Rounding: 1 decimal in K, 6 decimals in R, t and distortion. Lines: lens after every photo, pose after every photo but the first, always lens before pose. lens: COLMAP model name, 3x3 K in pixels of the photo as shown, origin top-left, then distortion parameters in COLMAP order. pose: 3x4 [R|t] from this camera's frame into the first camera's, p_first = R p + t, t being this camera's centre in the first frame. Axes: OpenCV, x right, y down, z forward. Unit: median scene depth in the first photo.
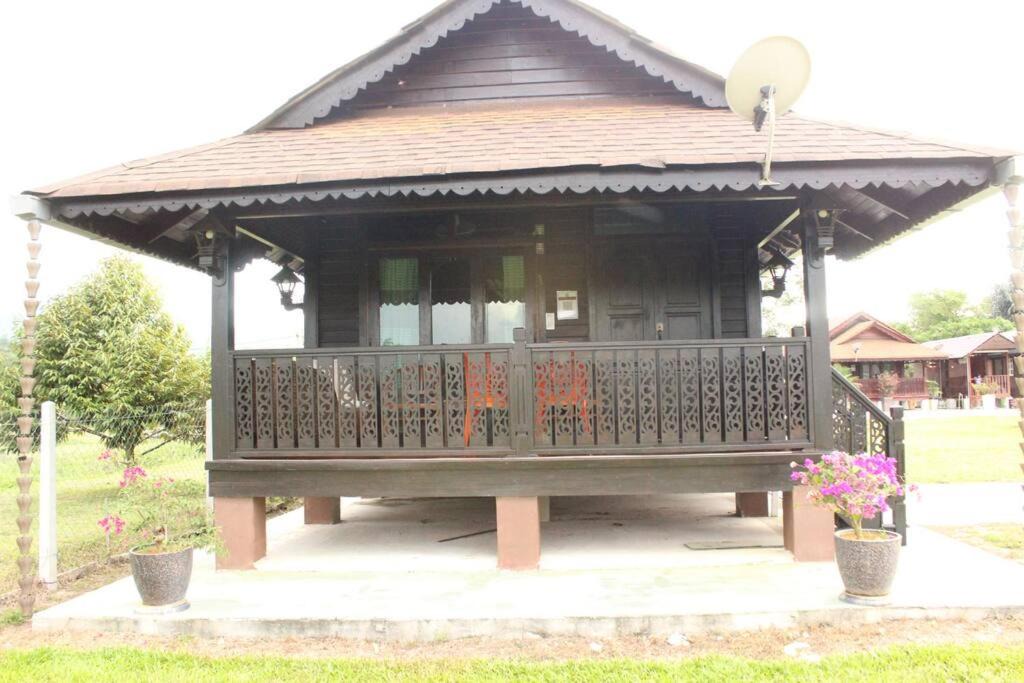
lens RADIAL K [[845.6, 0, 523.7], [0, 845.6, 358.1], [0, 0, 1]] dist [-0.141509, 0.102593]
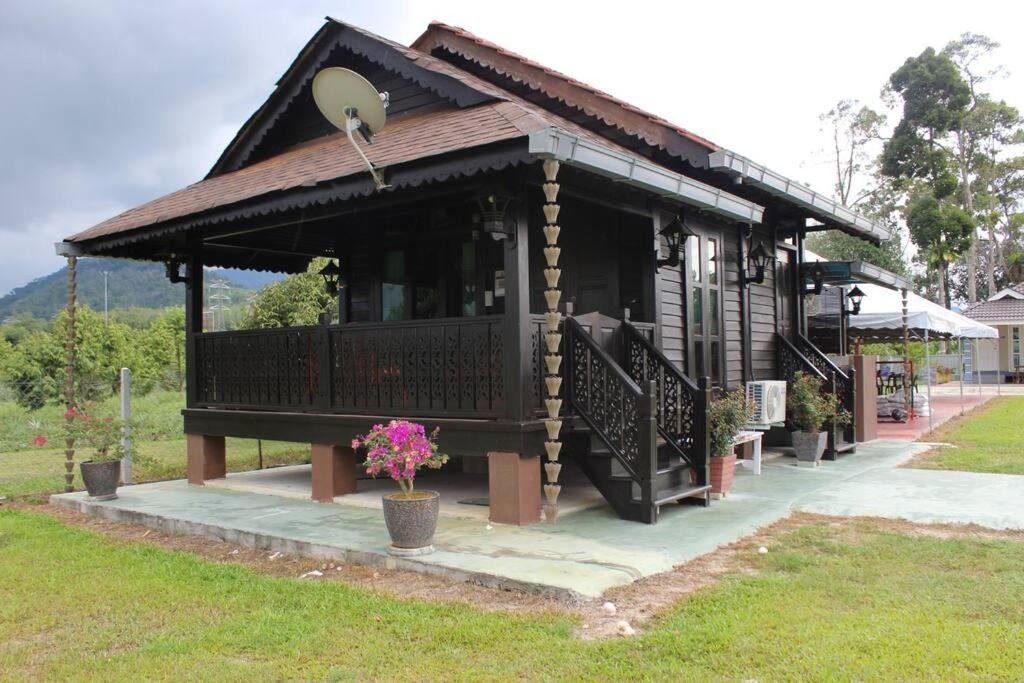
lens RADIAL K [[845.6, 0, 512.8], [0, 845.6, 356.9], [0, 0, 1]] dist [-0.141509, 0.102593]
pose [[0.839333, 0.002871, -0.543611, 0.872314], [0.023001, 0.998903, 0.040790, -0.013897], [0.543131, -0.046740, 0.838346, 0.086609]]
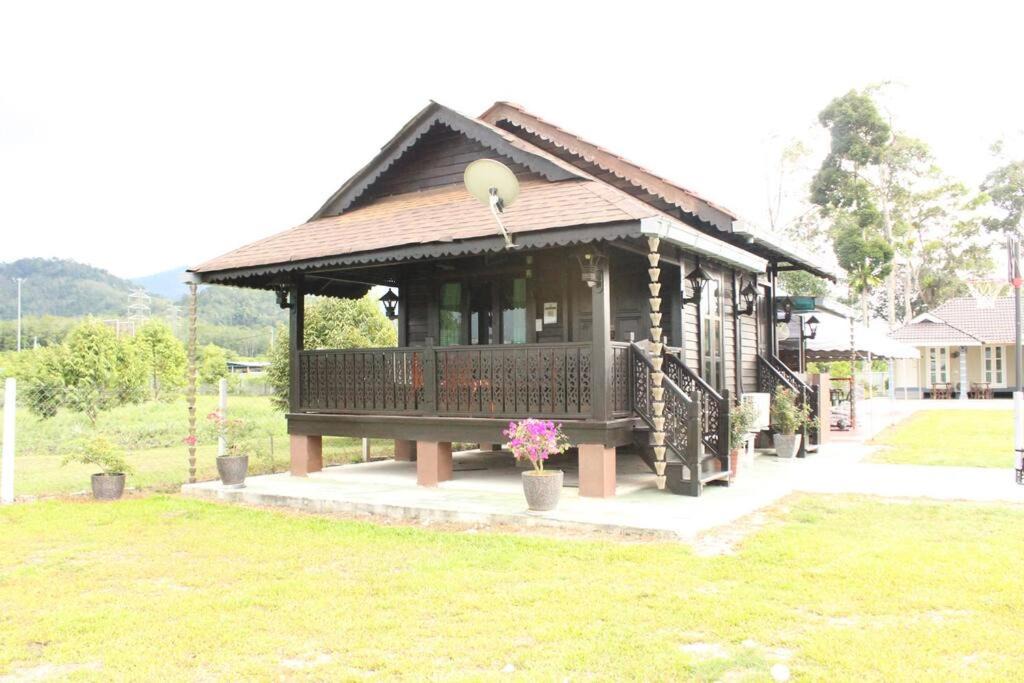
lens RADIAL K [[845.6, 0, 518.0], [0, 845.6, 352.0], [0, 0, 1]] dist [-0.141509, 0.102593]
pose [[0.886075, -0.000616, -0.463541, 0.838168], [0.010762, 0.999757, 0.019242, -0.033828], [0.463416, -0.022038, 0.885867, -0.324616]]
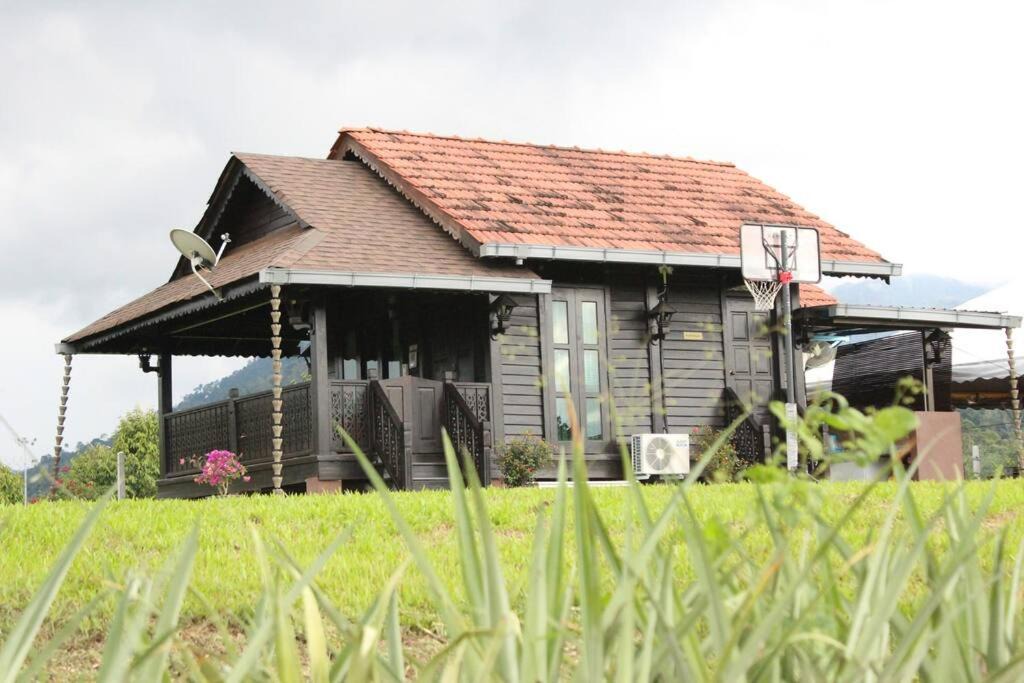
lens RADIAL K [[1986.8, 0, 511.7], [0, 1986.8, 343.6], [0, 0, 1]] dist [-0.089588, 0.000000]
pose [[0.586981, -0.095876, -0.803904, 3.214510], [0.066279, 0.995321, -0.070310, 0.172460], [0.806883, -0.012011, 0.590588, -0.778868]]
